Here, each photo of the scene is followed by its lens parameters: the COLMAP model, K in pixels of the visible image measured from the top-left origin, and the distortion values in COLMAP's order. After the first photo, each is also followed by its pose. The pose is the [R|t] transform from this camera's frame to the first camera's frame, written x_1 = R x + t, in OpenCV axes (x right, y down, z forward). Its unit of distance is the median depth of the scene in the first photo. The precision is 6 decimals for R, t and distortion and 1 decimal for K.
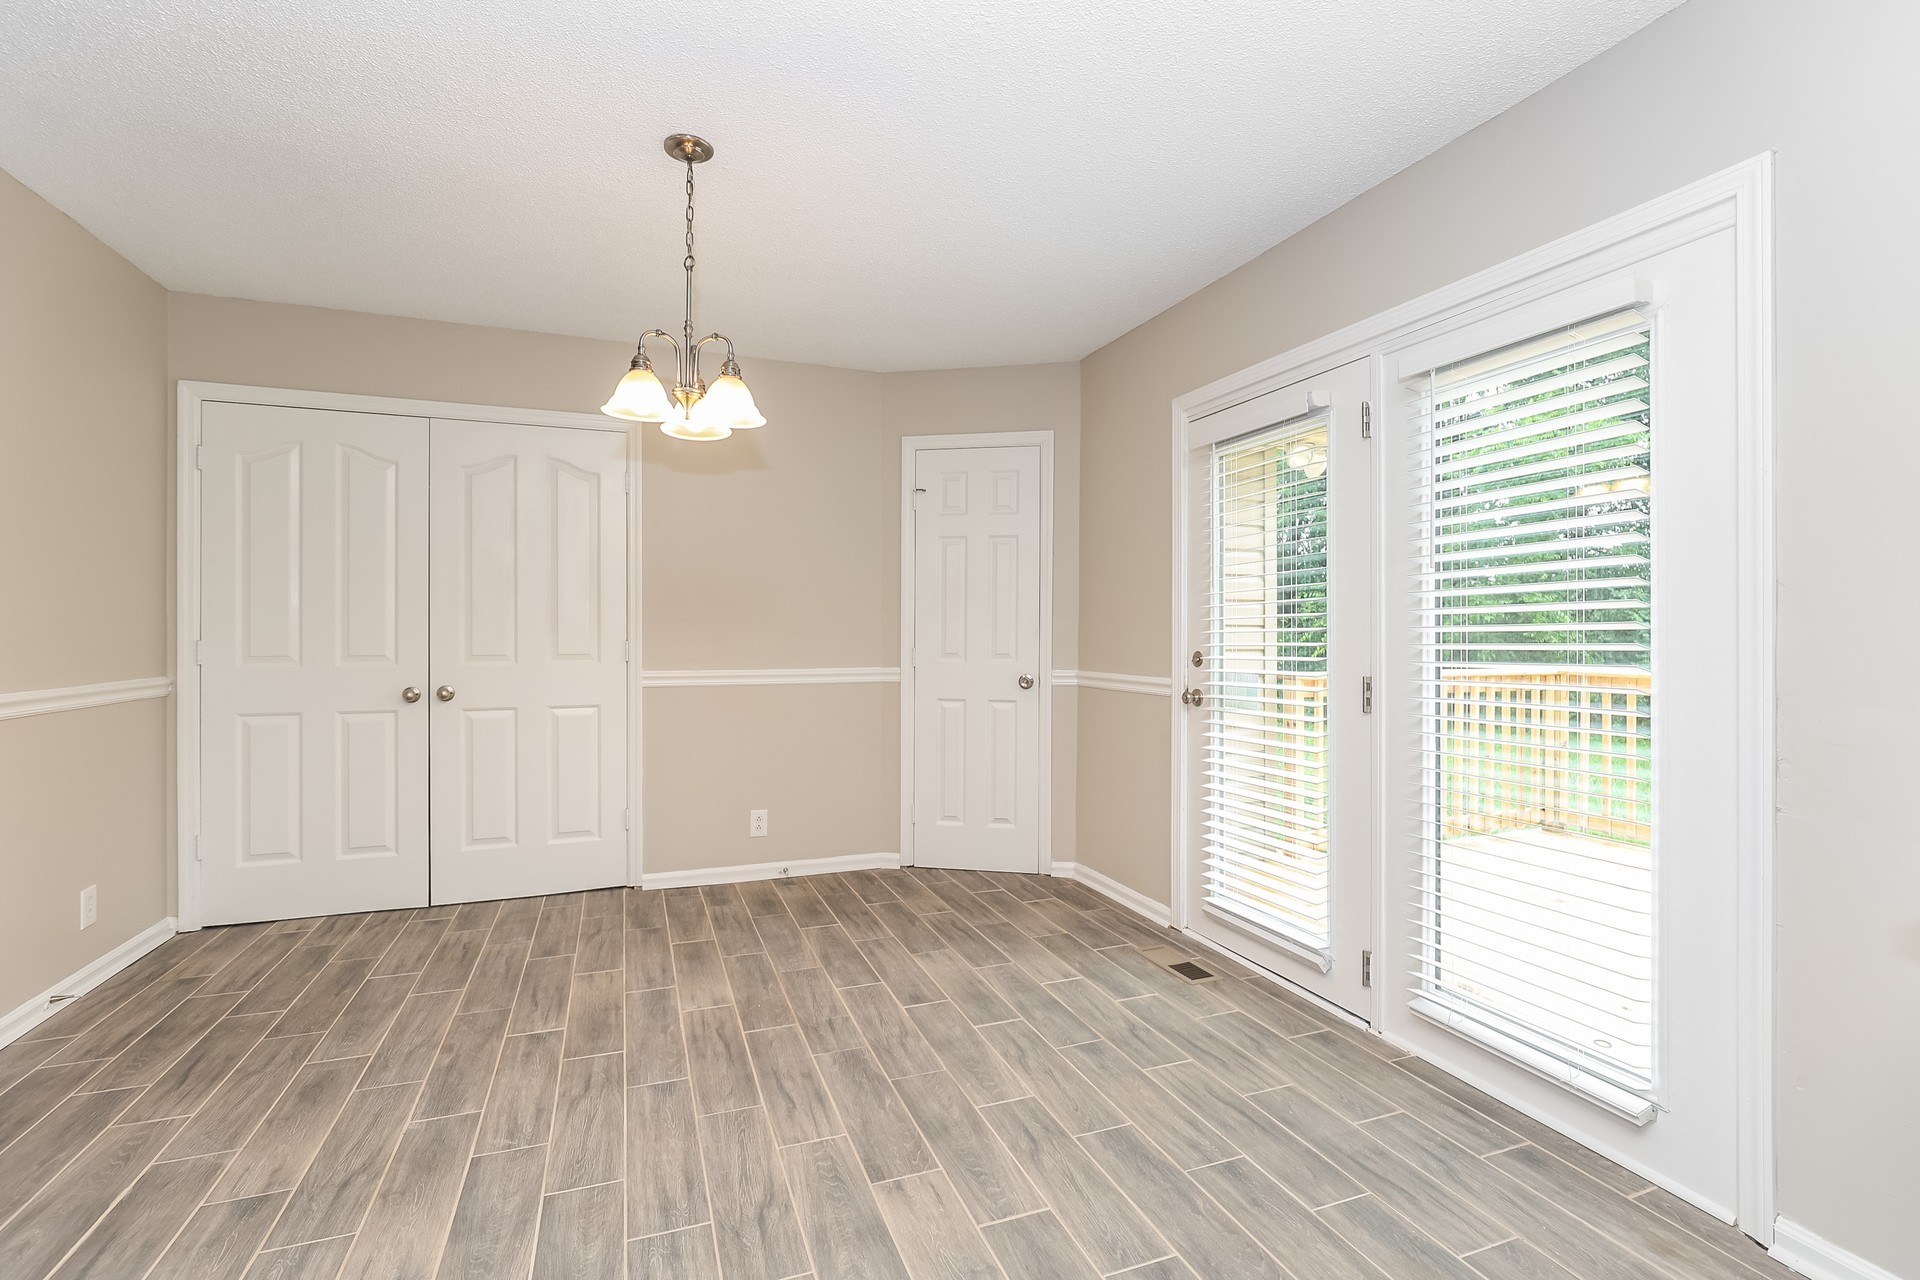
lens RADIAL K [[875.6, 0, 960.0], [0, 875.6, 640.0], [0, 0, 1]] dist [-0.007628, 0.000172]
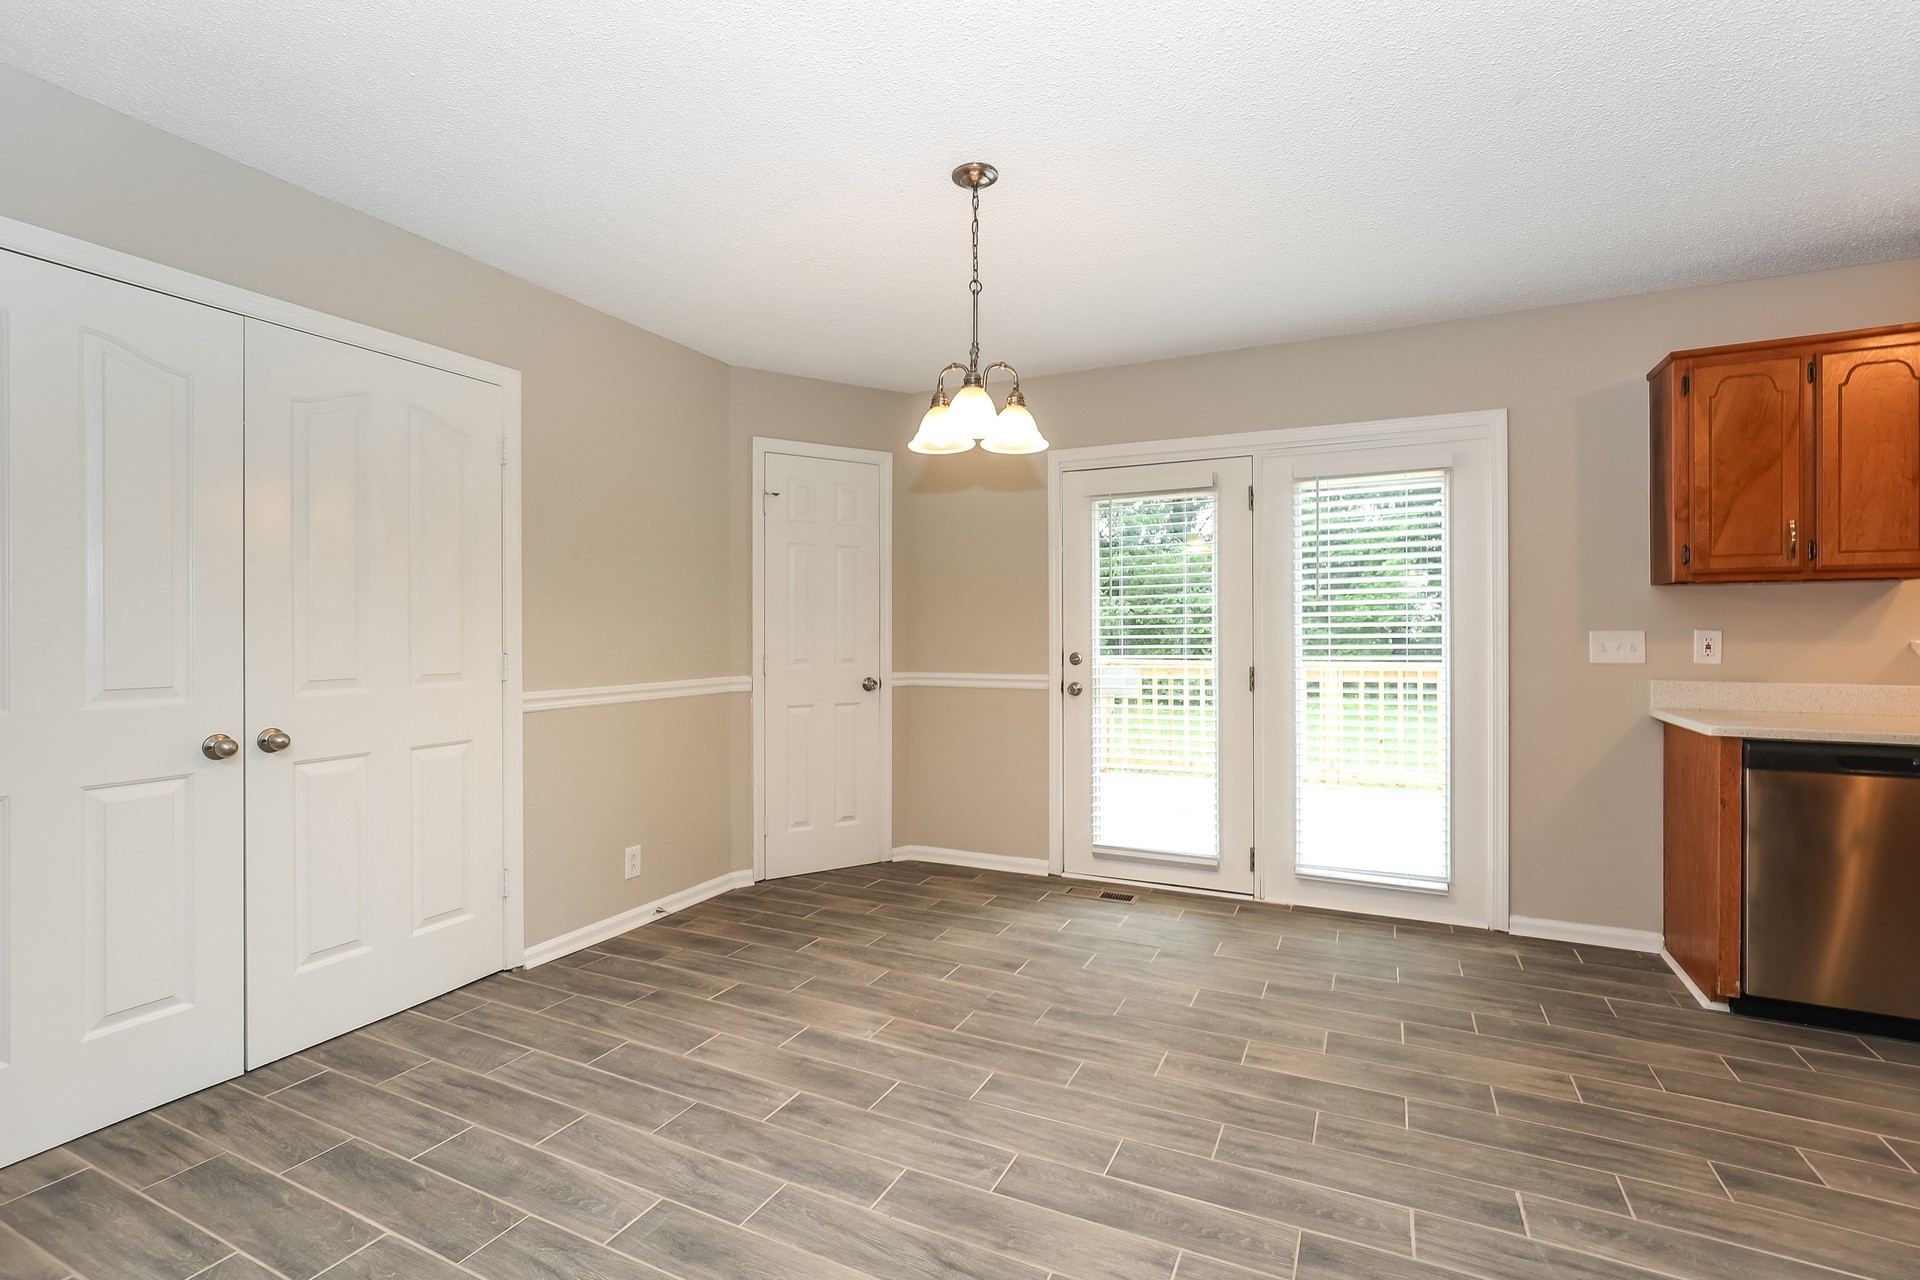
lens RADIAL K [[875.6, 0, 960.0], [0, 875.6, 640.0], [0, 0, 1]] dist [-0.007628, 0.000172]
pose [[0.727009, -0.010788, 0.686543, -0.768445], [0.008977, 0.999940, 0.006207, -0.016179], [-0.686569, 0.001651, 0.727062, 0.196061]]
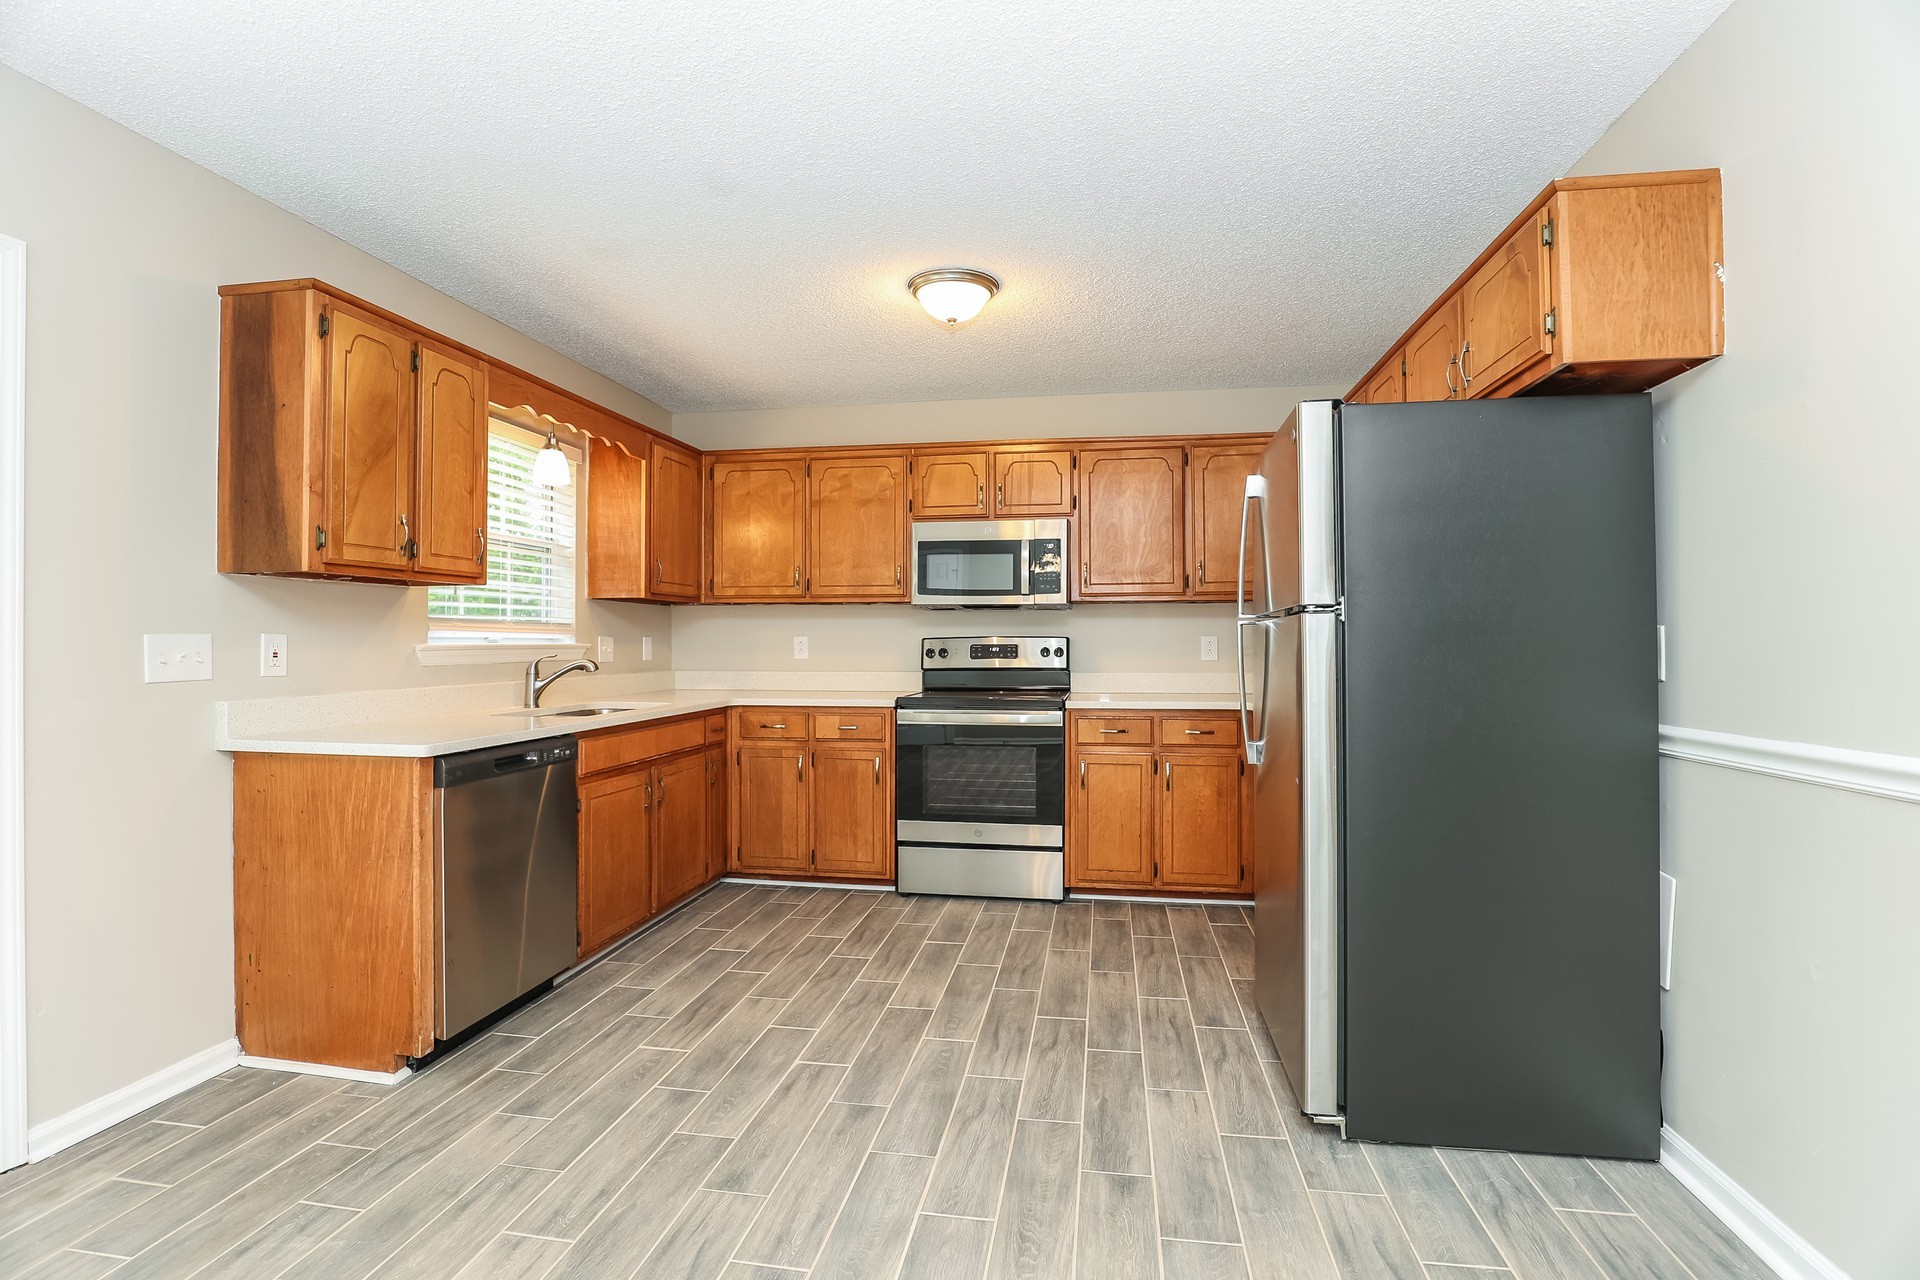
lens RADIAL K [[875.6, 0, 960.0], [0, 875.6, 640.0], [0, 0, 1]] dist [-0.007628, 0.000172]
pose [[-0.860951, -0.005551, 0.508658, -0.402852], [-0.003149, 0.999979, 0.005583, -0.013526], [-0.508678, 0.003205, -0.860951, 0.714459]]
